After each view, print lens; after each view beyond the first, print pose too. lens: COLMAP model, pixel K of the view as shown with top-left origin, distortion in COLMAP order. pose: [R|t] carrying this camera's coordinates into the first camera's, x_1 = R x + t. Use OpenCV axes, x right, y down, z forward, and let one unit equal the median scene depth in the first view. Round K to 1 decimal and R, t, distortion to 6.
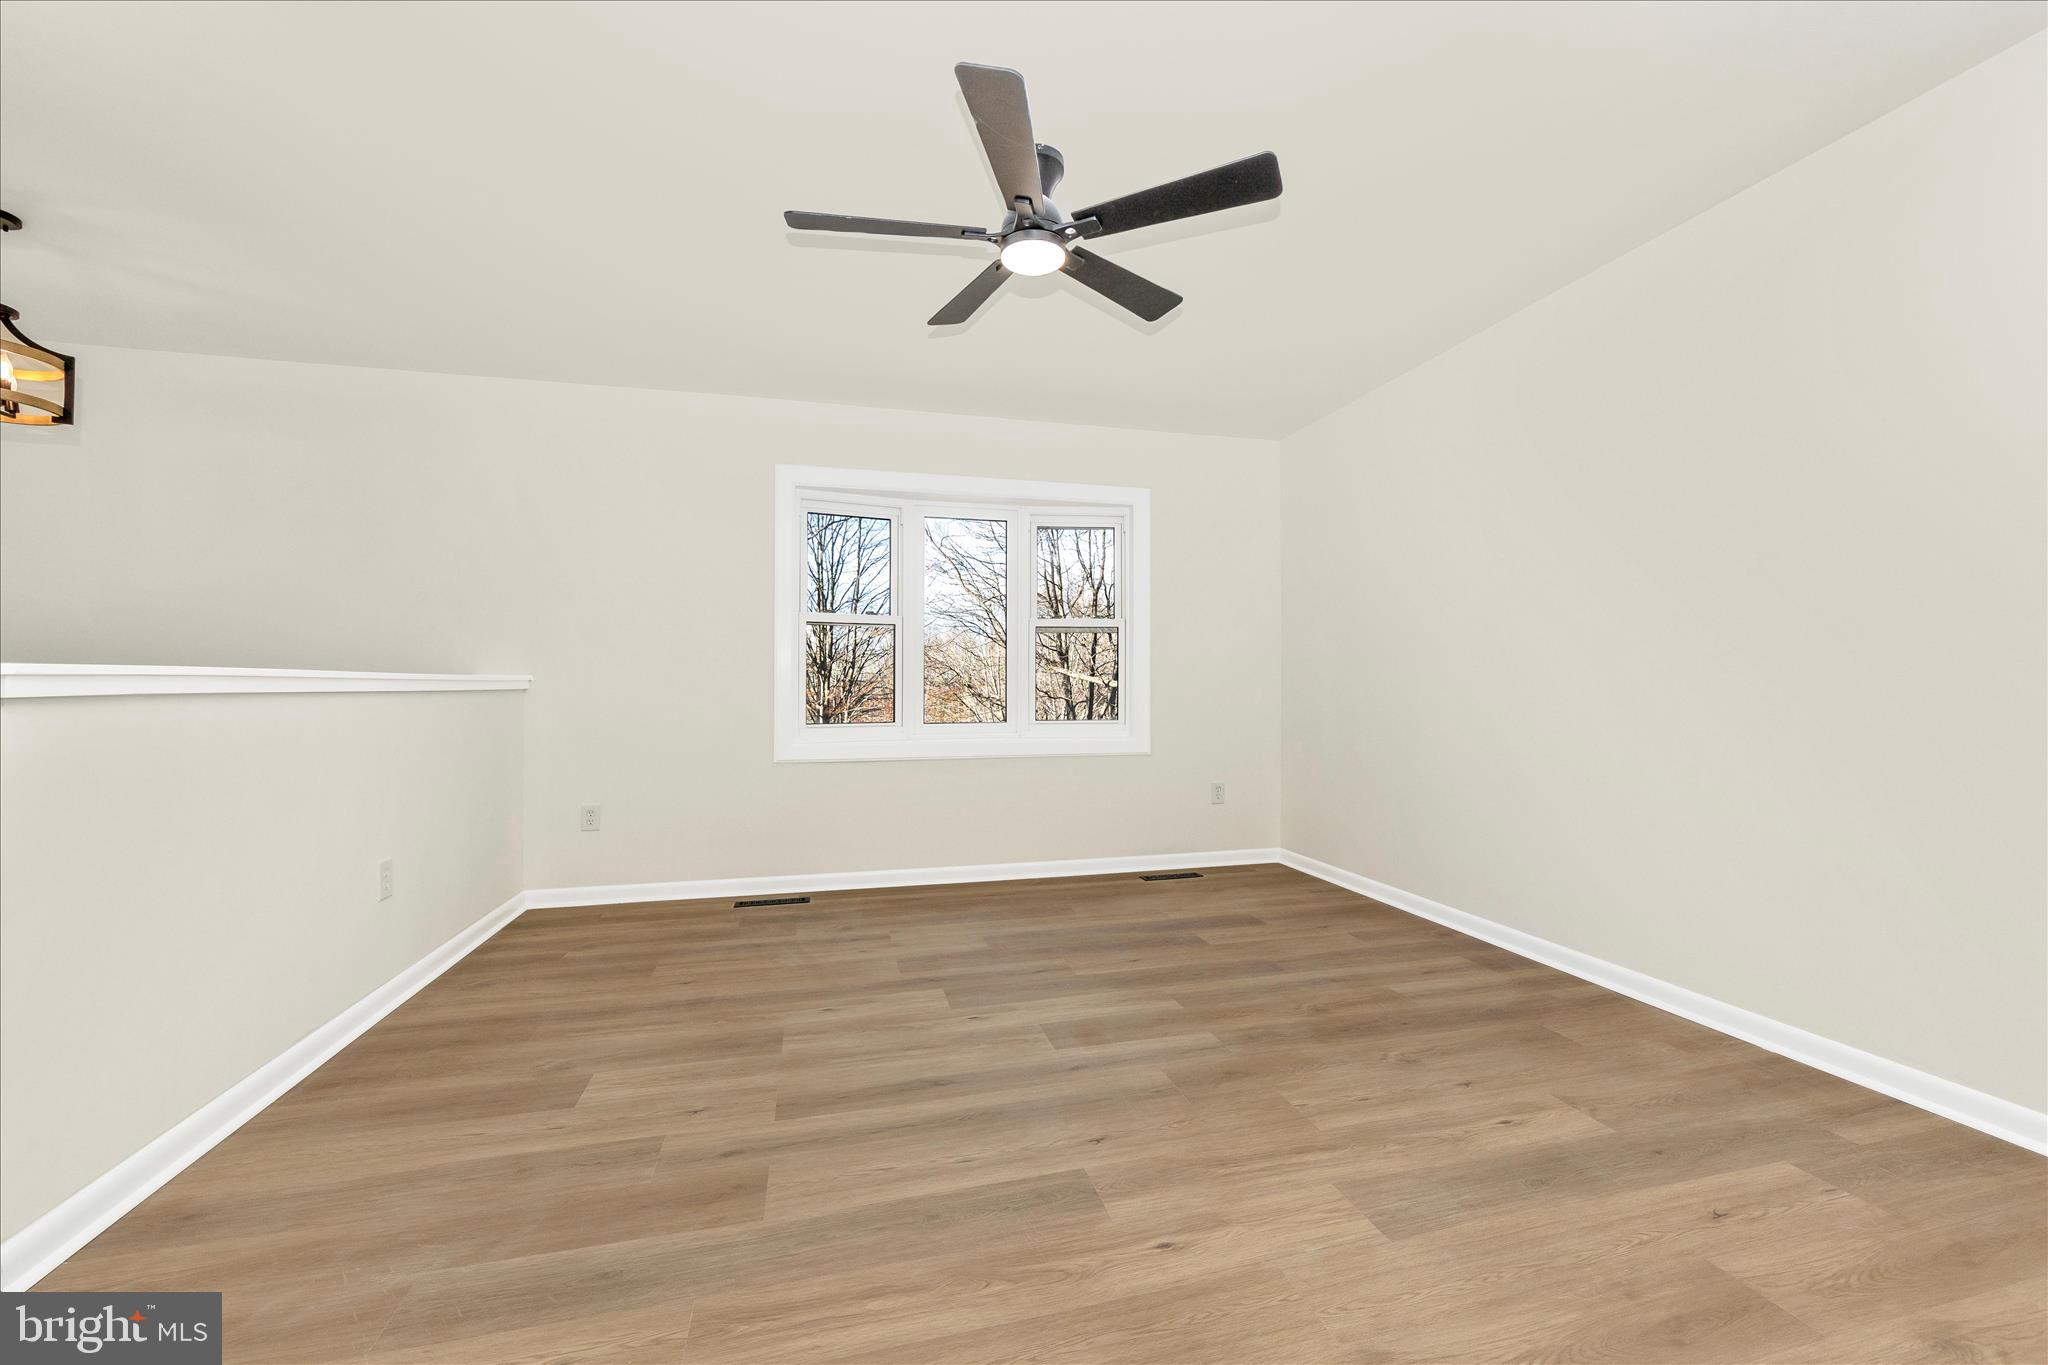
lens RADIAL K [[811.2, 0, 1019.3], [0, 811.2, 691.1], [0, 0, 1]] dist [-0.002350, 0.000858]
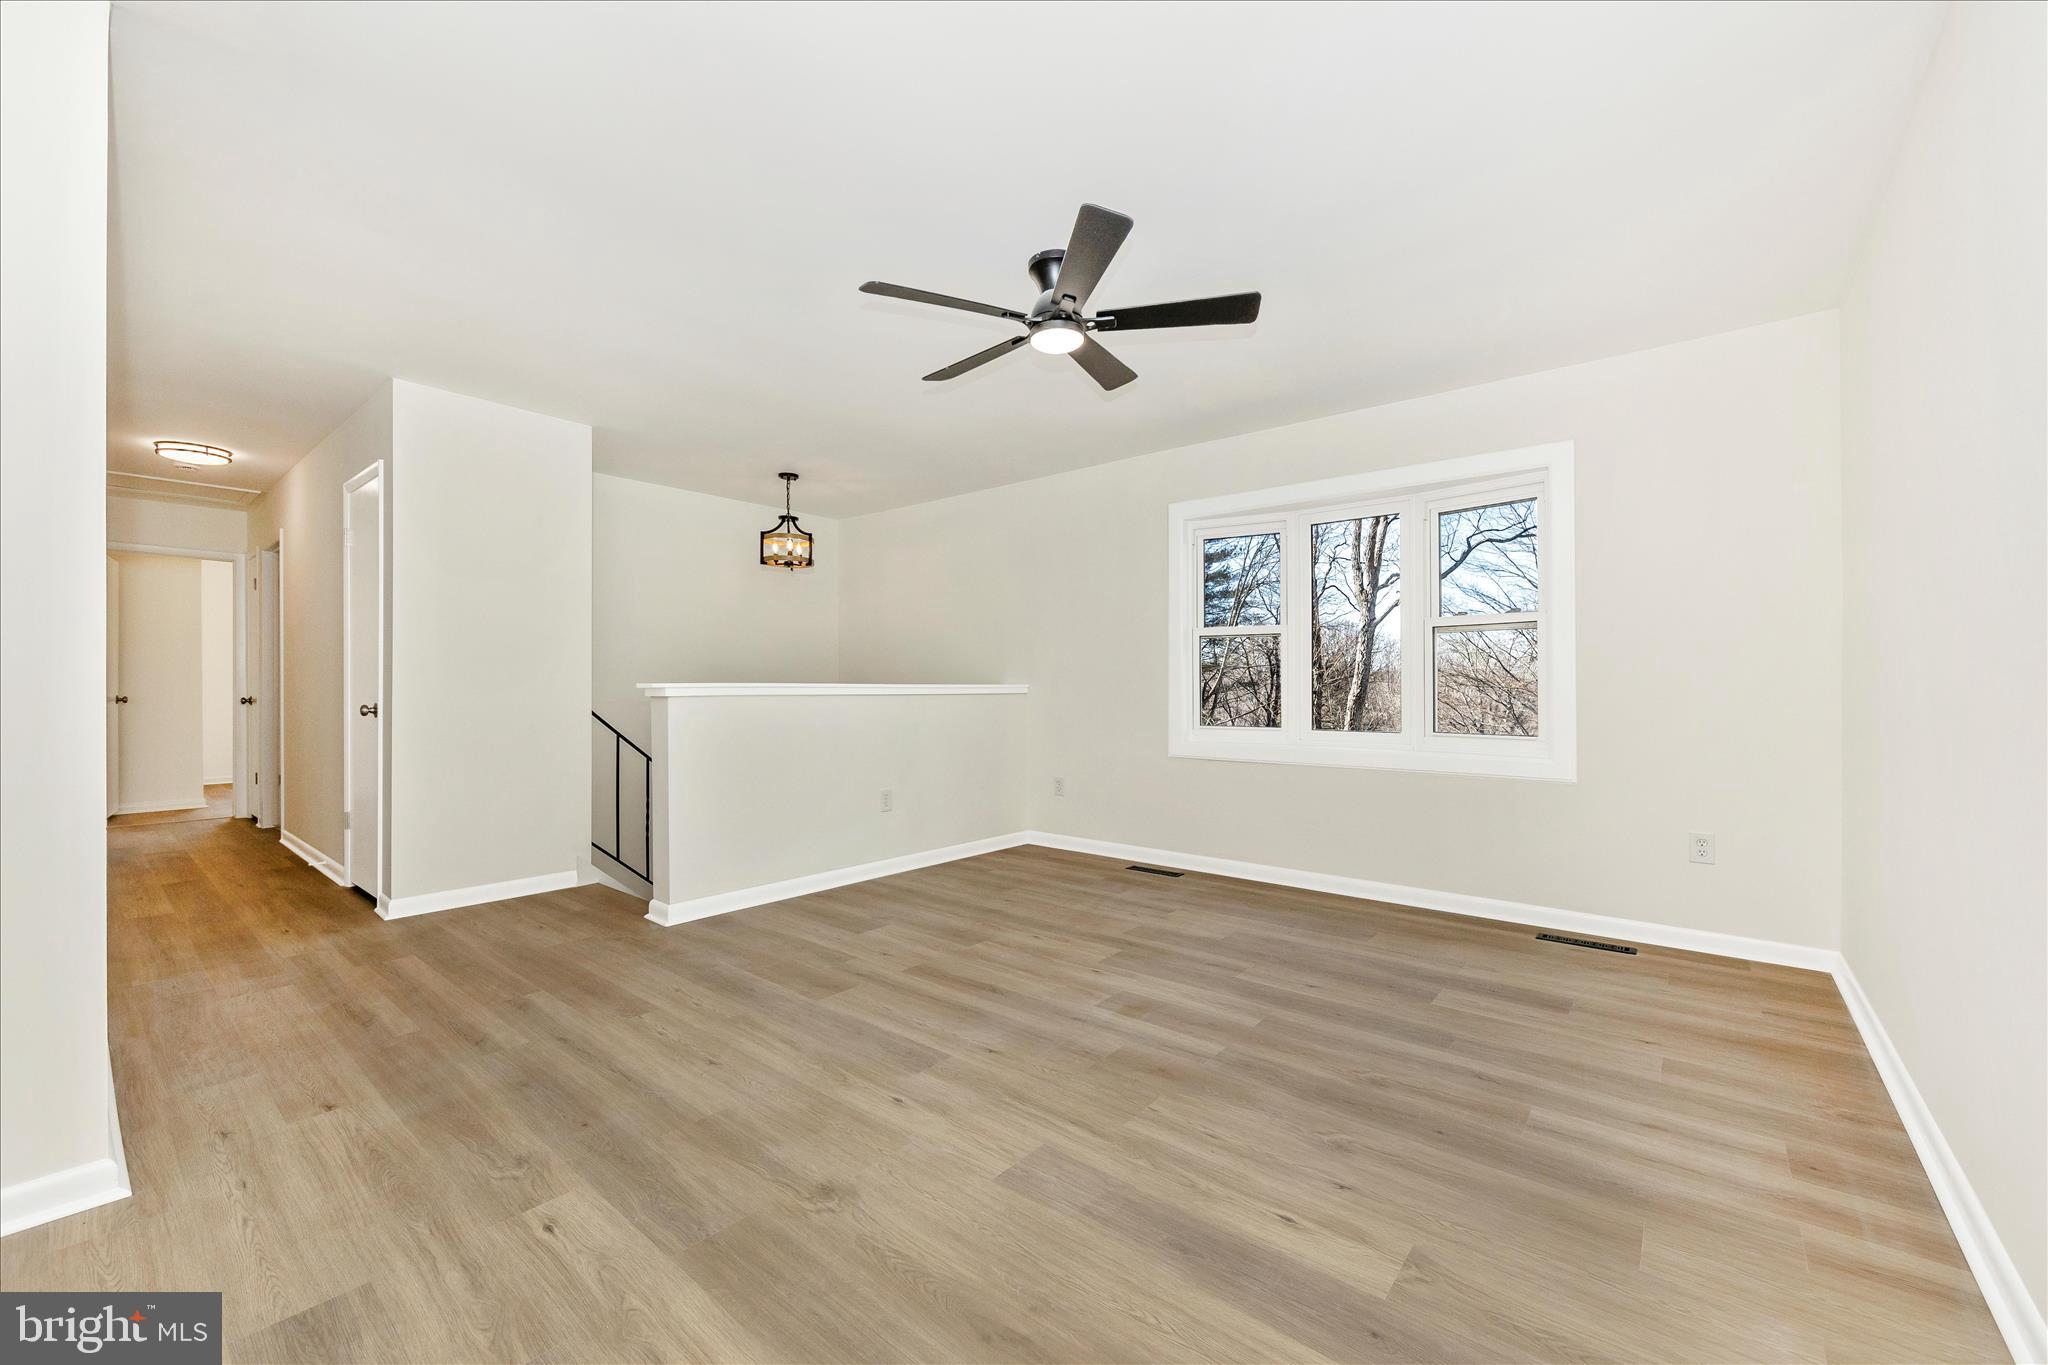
lens RADIAL K [[811.2, 0, 1032.3], [0, 811.2, 684.5], [0, 0, 1]] dist [-0.002350, 0.000858]
pose [[0.585407, -0.002653, -0.810735, 0.912371], [-0.009593, 0.999902, -0.010199, -0.004024], [0.810683, 0.013748, 0.585324, 0.238908]]
